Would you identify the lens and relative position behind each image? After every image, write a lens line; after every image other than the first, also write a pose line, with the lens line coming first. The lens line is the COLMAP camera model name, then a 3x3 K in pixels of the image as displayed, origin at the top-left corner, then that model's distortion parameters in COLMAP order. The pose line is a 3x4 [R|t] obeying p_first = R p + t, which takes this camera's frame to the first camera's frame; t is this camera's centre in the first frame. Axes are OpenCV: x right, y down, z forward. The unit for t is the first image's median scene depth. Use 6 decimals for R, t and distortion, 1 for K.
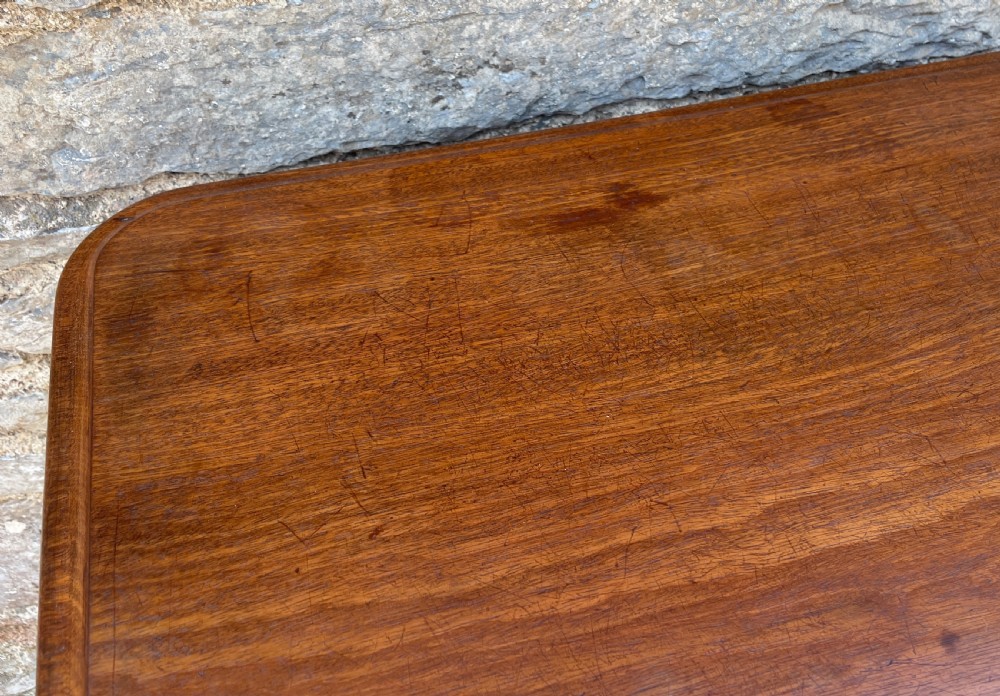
lens RADIAL K [[873.3, 0, 552.0], [0, 873.3, 290.5], [0, 0, 1]] dist [0.076989, -0.114752]
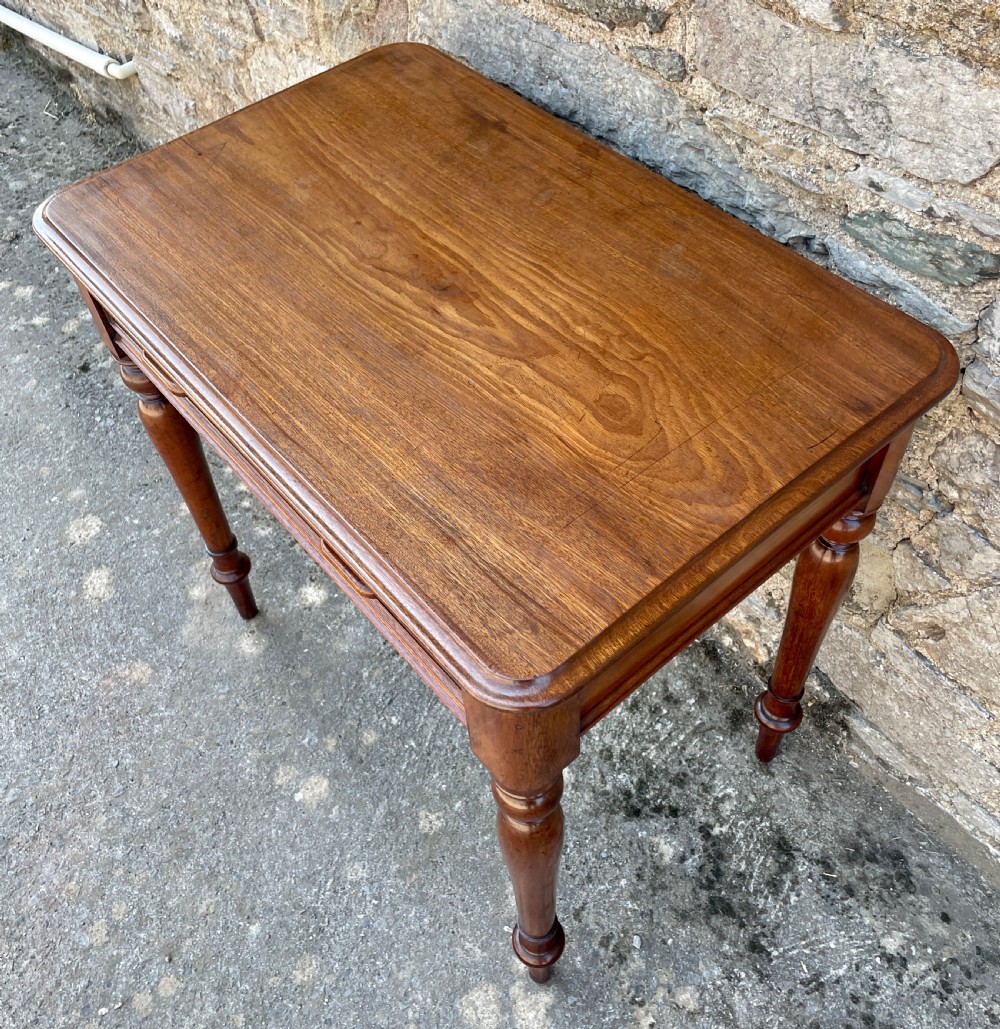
lens RADIAL K [[1019.8, 0, 492.1], [0, 1019.8, 477.7], [0, 0, 1]] dist [0.093067, -0.129384]
pose [[0.394284, 0.658481, -0.641049, 2.229393], [-0.676177, 0.680268, 0.282877, -0.207597], [0.622354, 0.321929, 0.713468, -0.617524]]
